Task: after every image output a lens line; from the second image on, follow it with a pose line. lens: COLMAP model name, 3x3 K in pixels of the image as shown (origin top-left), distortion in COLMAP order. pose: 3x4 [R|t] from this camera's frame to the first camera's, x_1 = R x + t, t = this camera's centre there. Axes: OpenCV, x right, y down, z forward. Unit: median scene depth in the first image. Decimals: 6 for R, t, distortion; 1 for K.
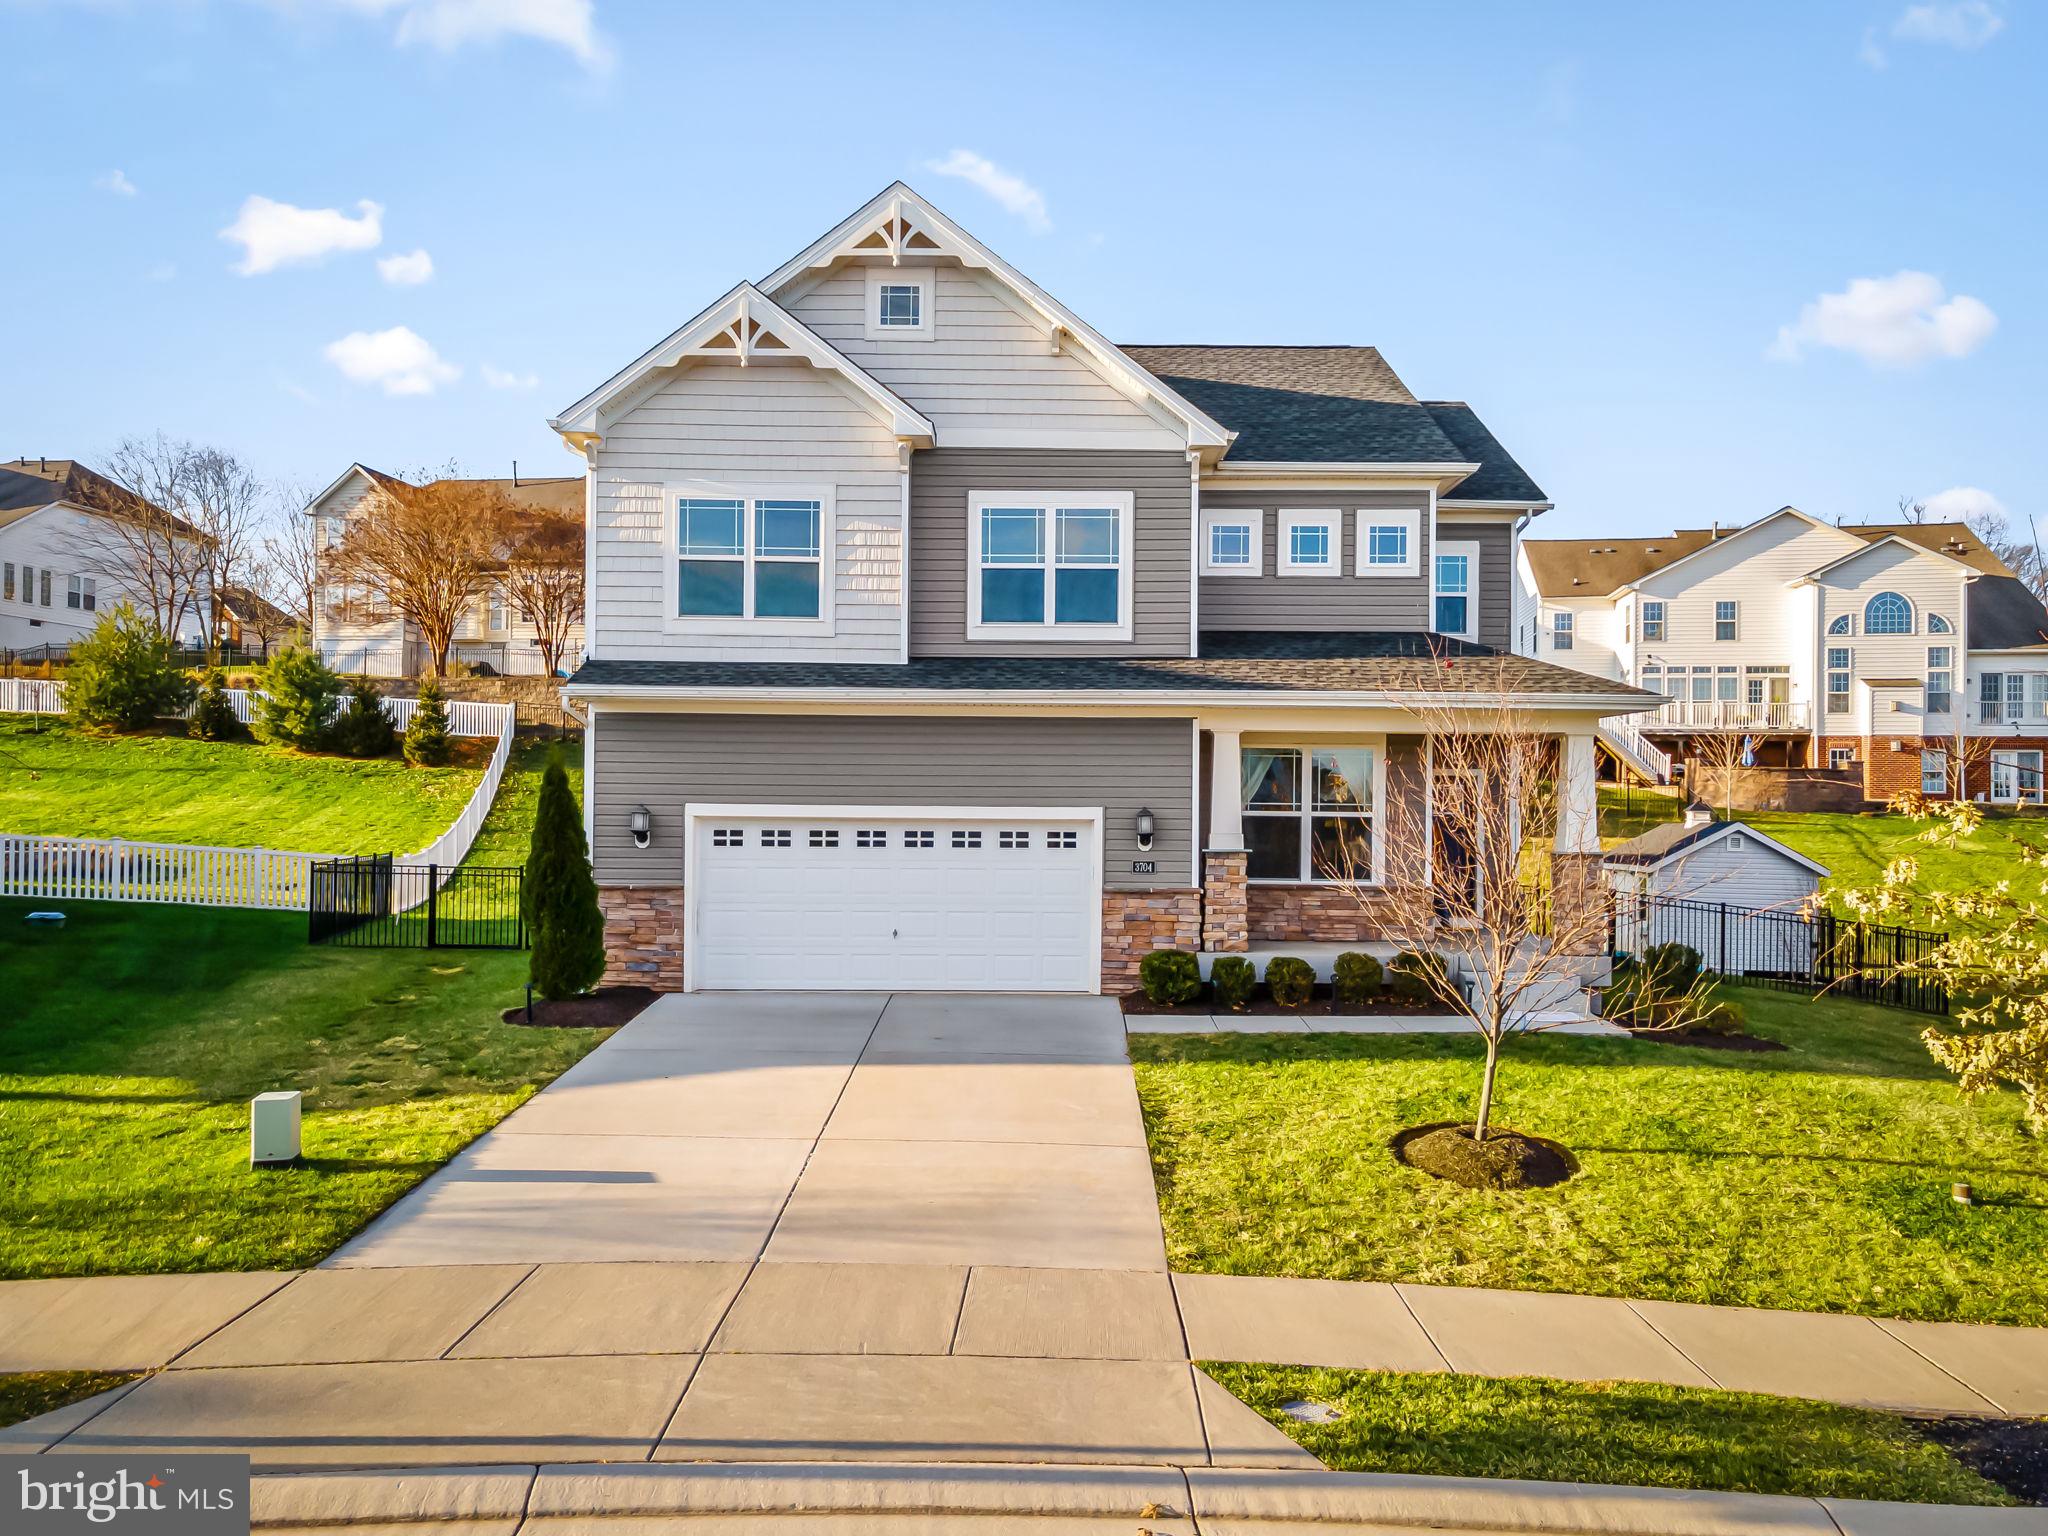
lens RADIAL K [[1522.4, 0, 1023.5], [0, 1522.4, 784.7], [0, 0, 1]] dist [0.007943, 0.066017]
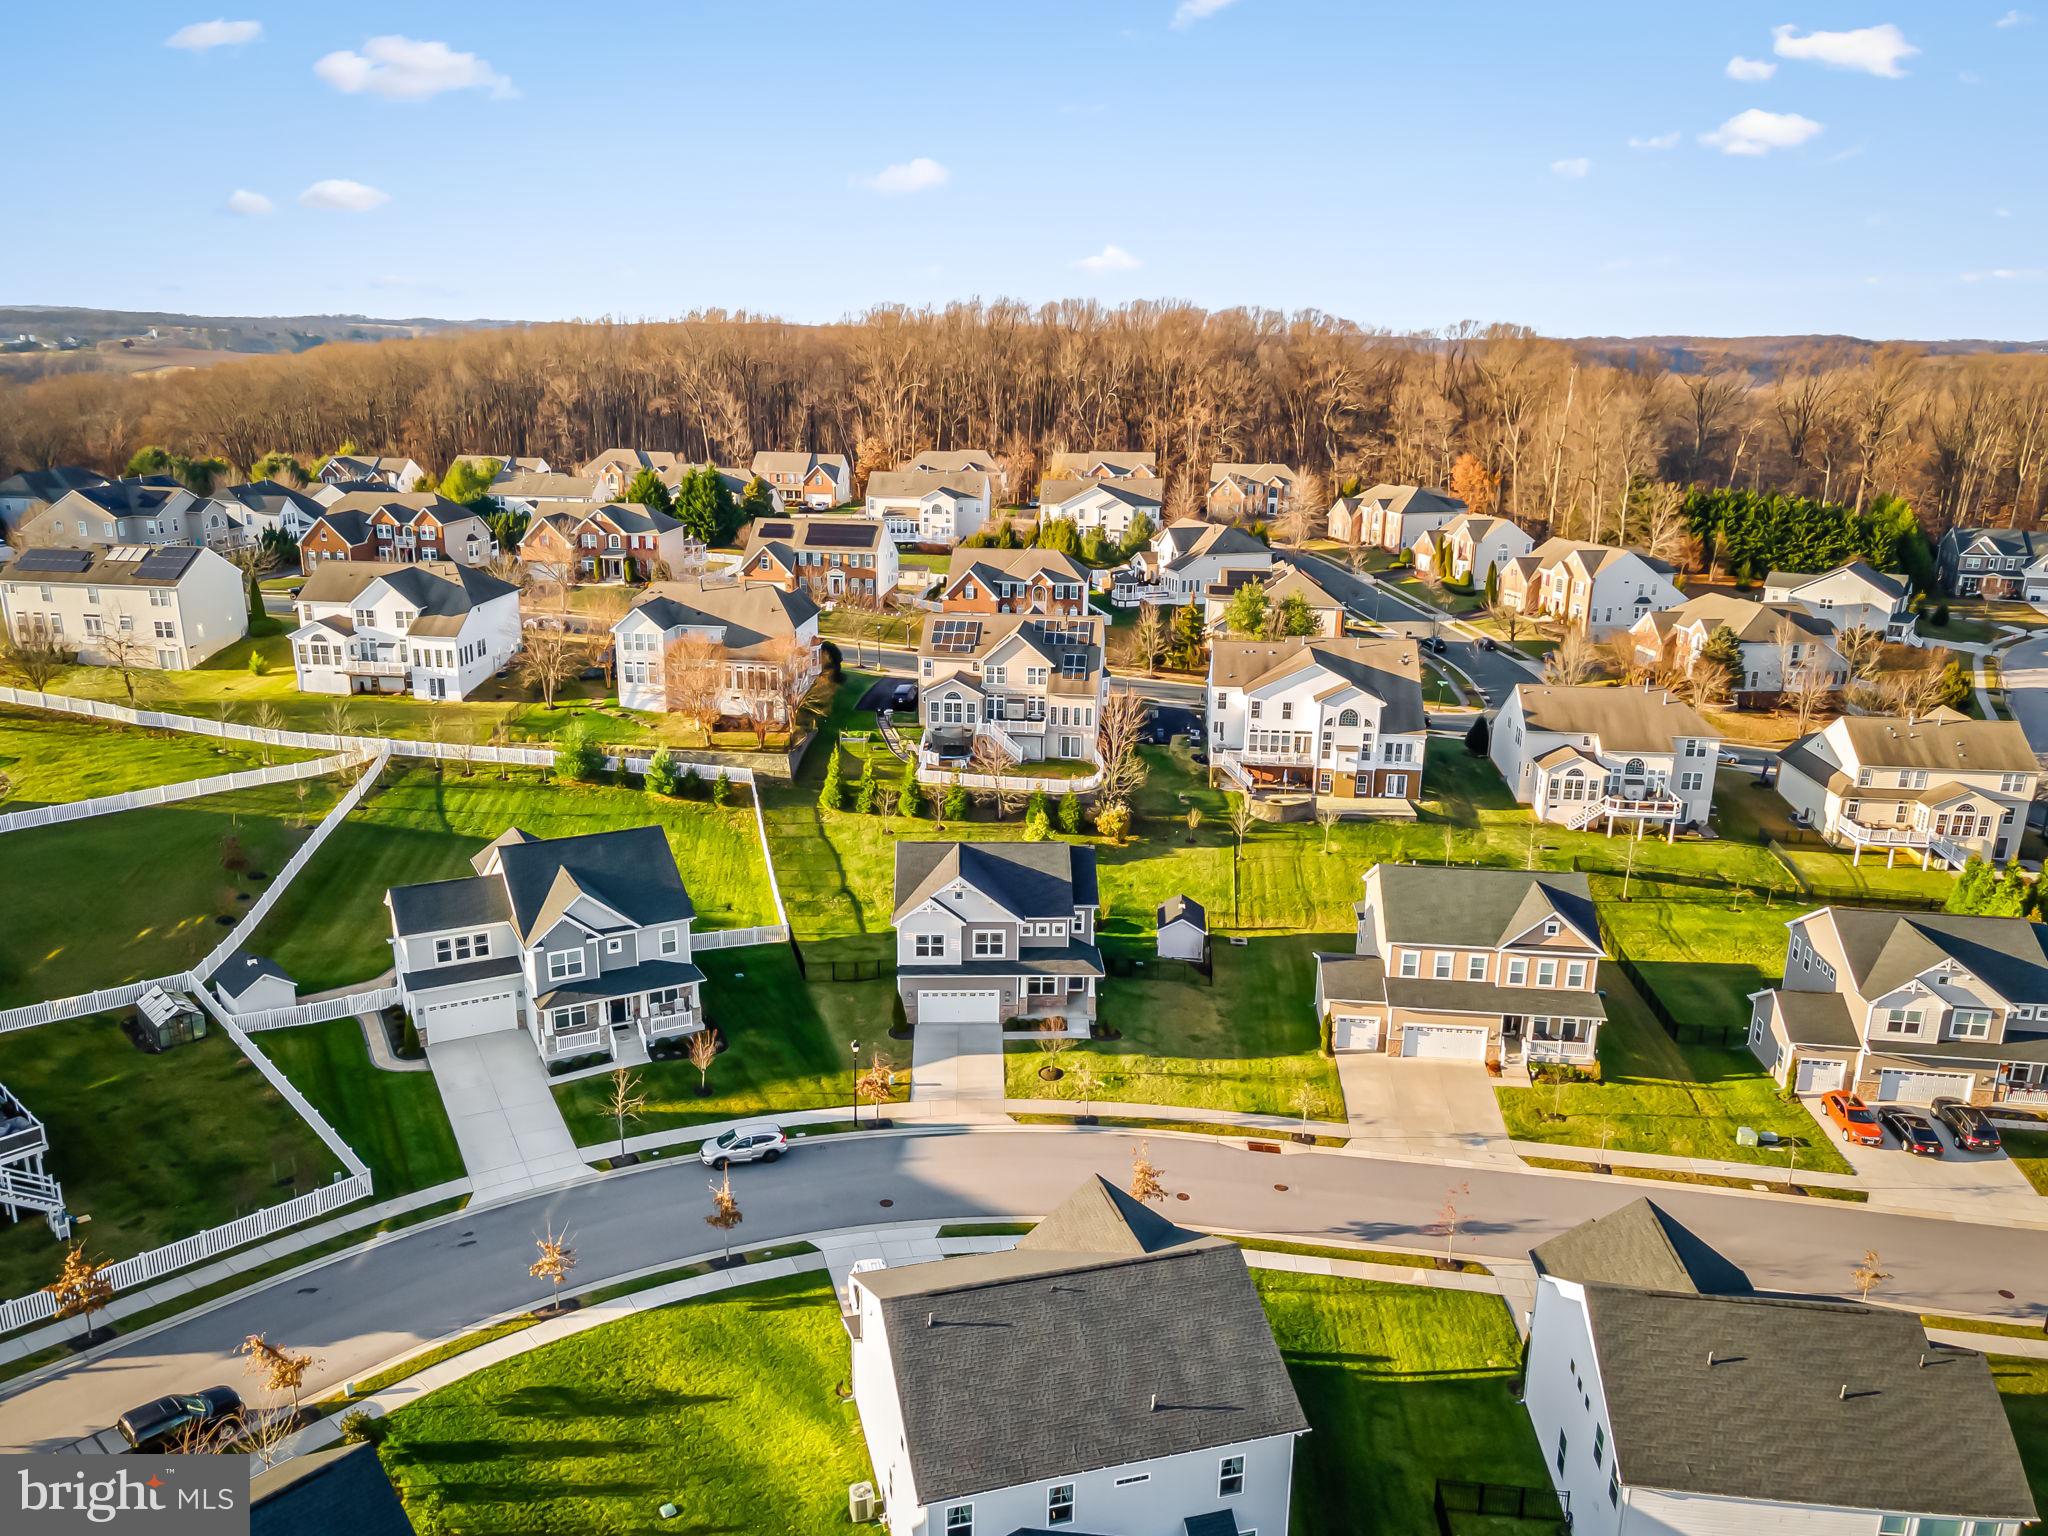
lens RADIAL K [[1488.0, 0, 1024.0], [0, 1488.0, 768.0], [0, 0, 1]] dist [0.013070, 0.048046]
pose [[0.998670, -0.007286, 0.051046, -0.115239], [-0.007444, 0.959221, 0.282558, -2.113505], [-0.051023, -0.282562, 0.957891, -3.587209]]
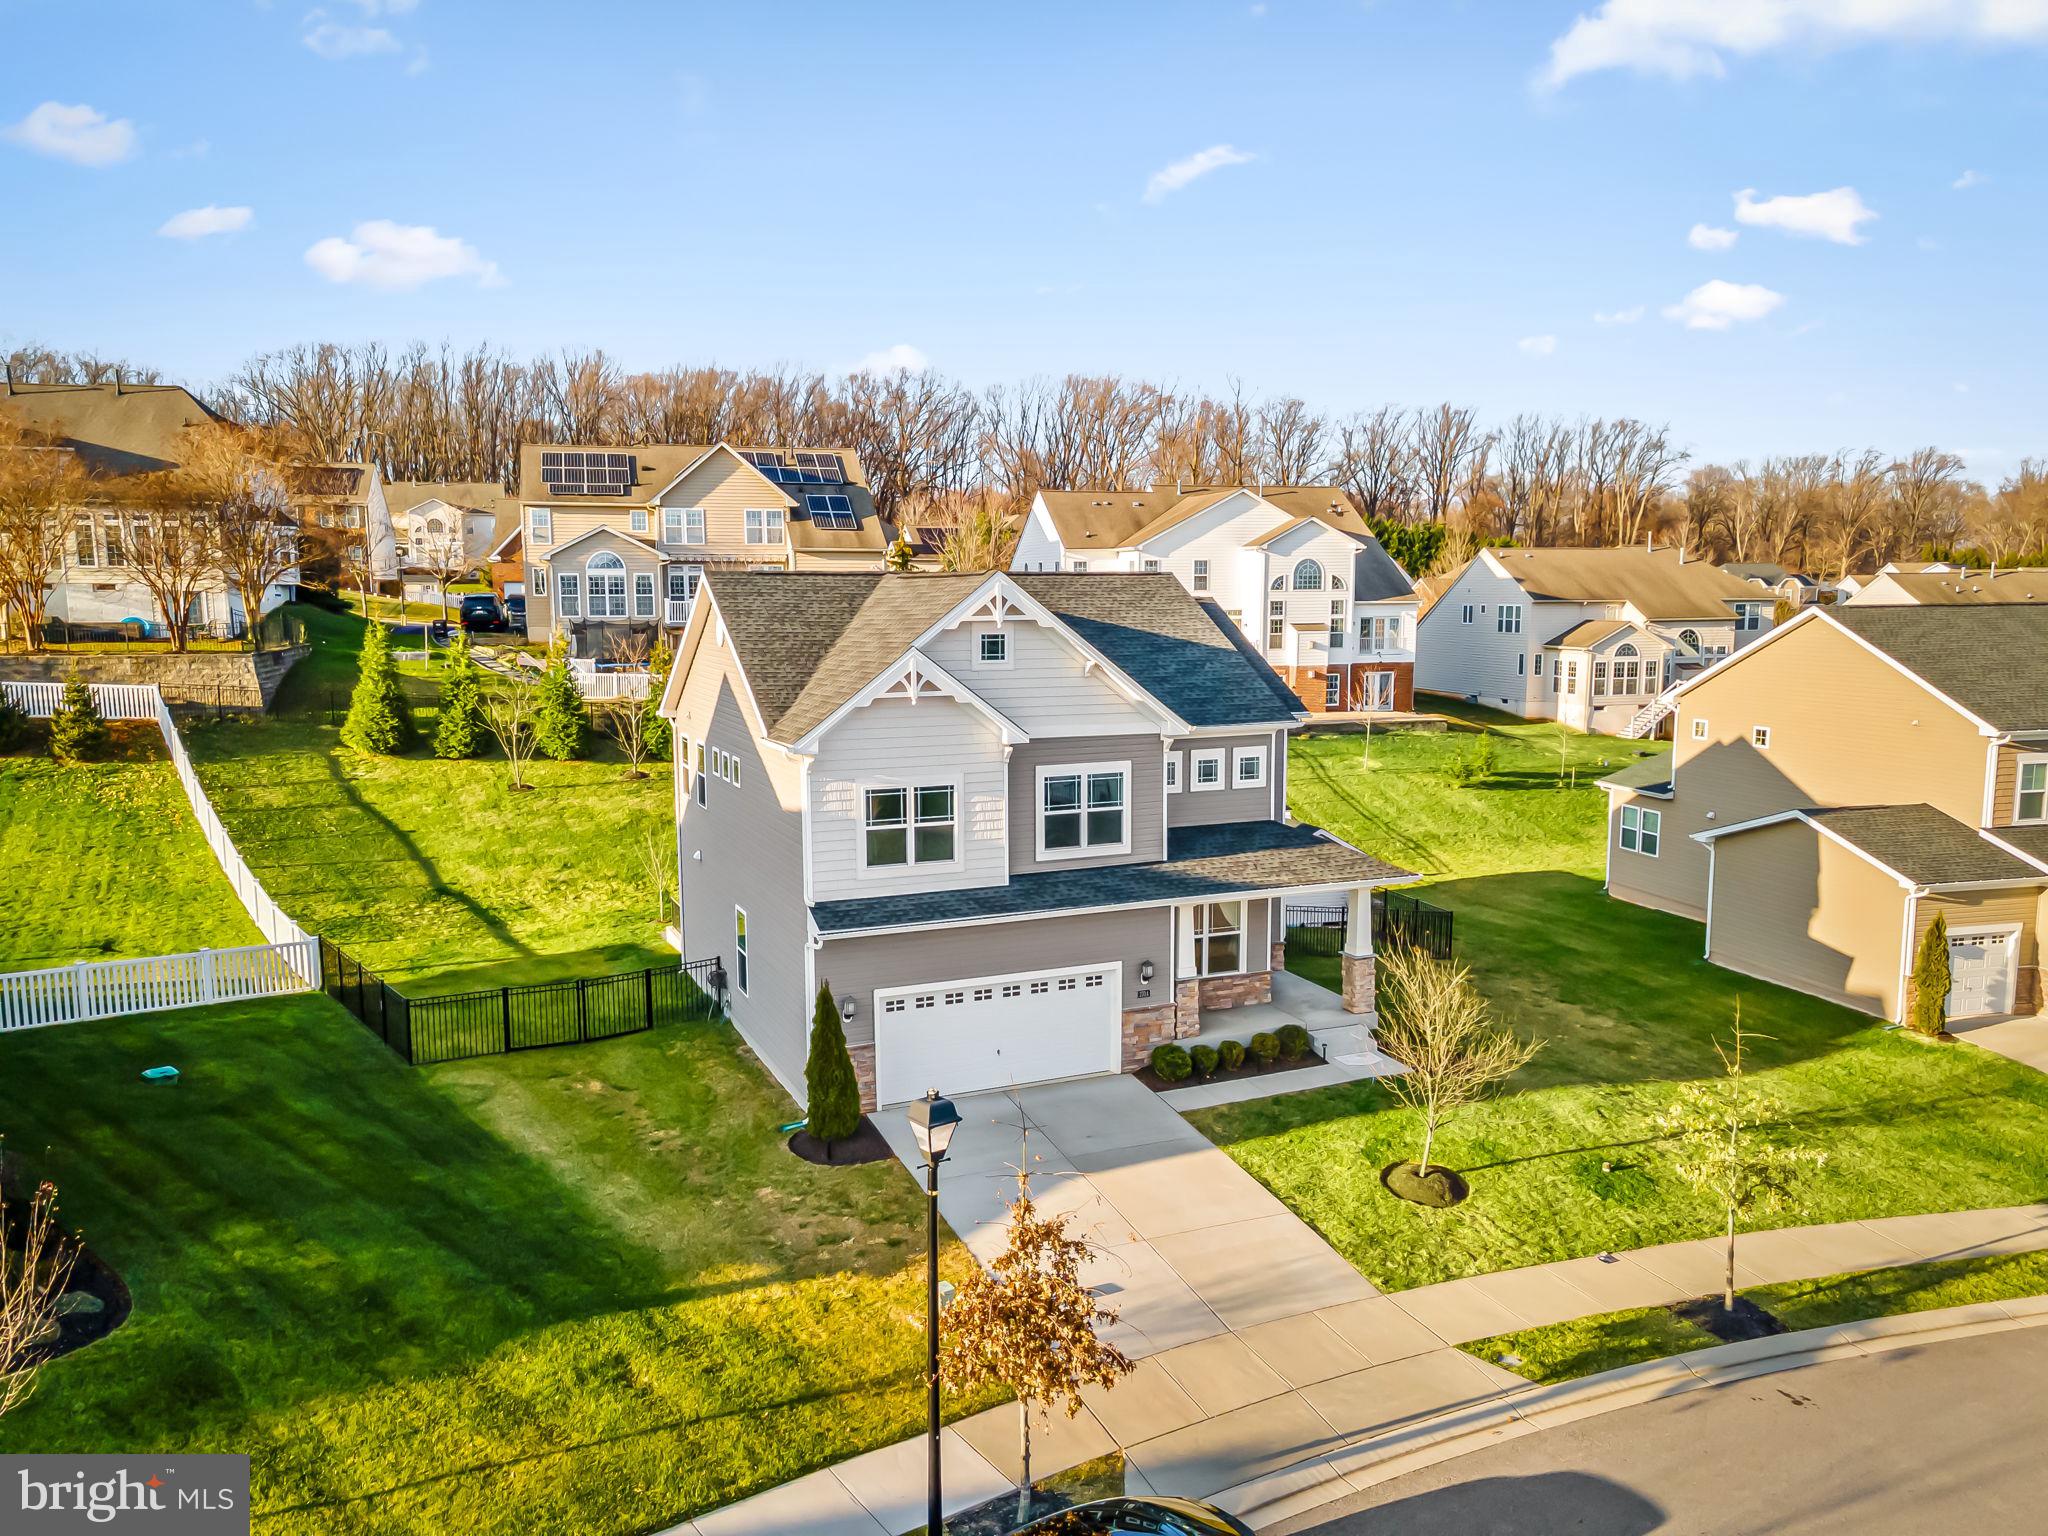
lens RADIAL K [[1488.0, 0, 1024.0], [0, 1488.0, 768.0], [0, 0, 1]] dist [0.013070, 0.048046]
pose [[0.913605, -0.061736, 0.401888, -0.658406], [0.005392, 0.990159, 0.139846, -0.406069], [-0.406566, -0.125597, 0.904947, -0.357243]]
